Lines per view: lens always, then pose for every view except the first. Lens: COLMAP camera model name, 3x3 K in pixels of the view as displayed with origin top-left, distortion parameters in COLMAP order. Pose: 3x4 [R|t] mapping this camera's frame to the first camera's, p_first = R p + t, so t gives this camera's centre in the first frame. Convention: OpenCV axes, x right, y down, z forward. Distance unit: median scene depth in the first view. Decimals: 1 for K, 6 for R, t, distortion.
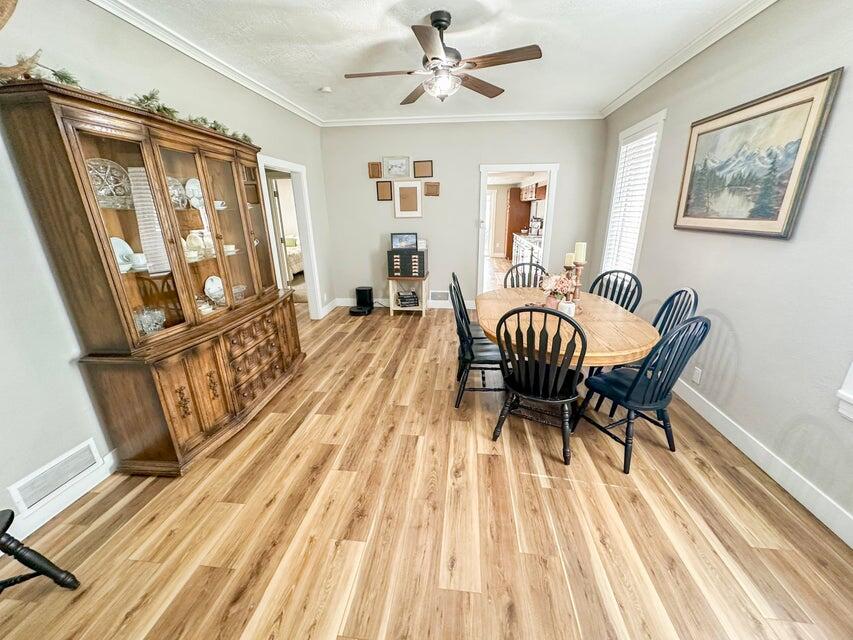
lens RADIAL K [[340.1, 0, 426.5], [0, 340.1, 320.0], [0, 0, 1]] dist [-0.001734, 0.000343]
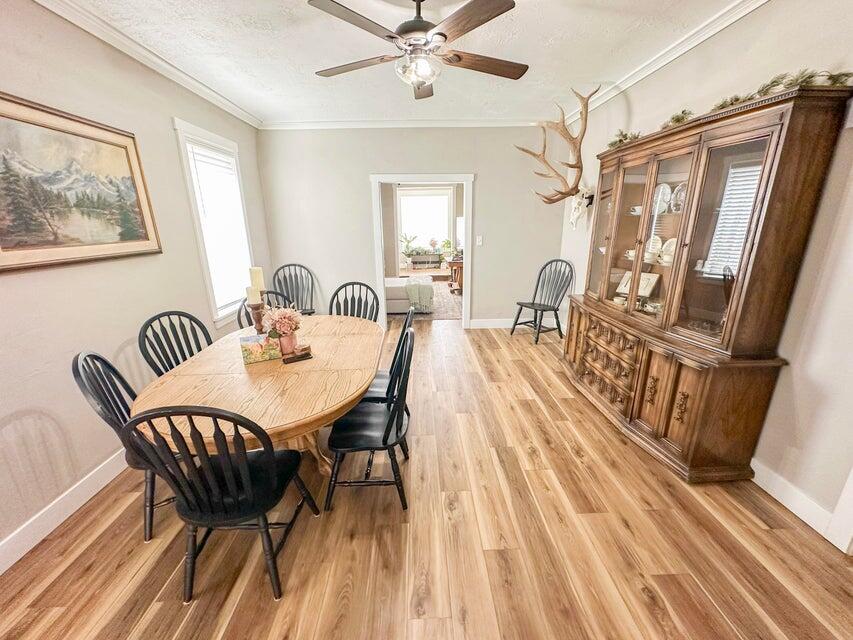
lens RADIAL K [[340.1, 0, 426.5], [0, 340.1, 320.0], [0, 0, 1]] dist [-0.001734, 0.000343]
pose [[-0.988835, 0.072266, -0.130322, 0.172368], [-0.013730, 0.826638, 0.562567, -0.644354], [0.148383, 0.558075, -0.816416, 1.960226]]
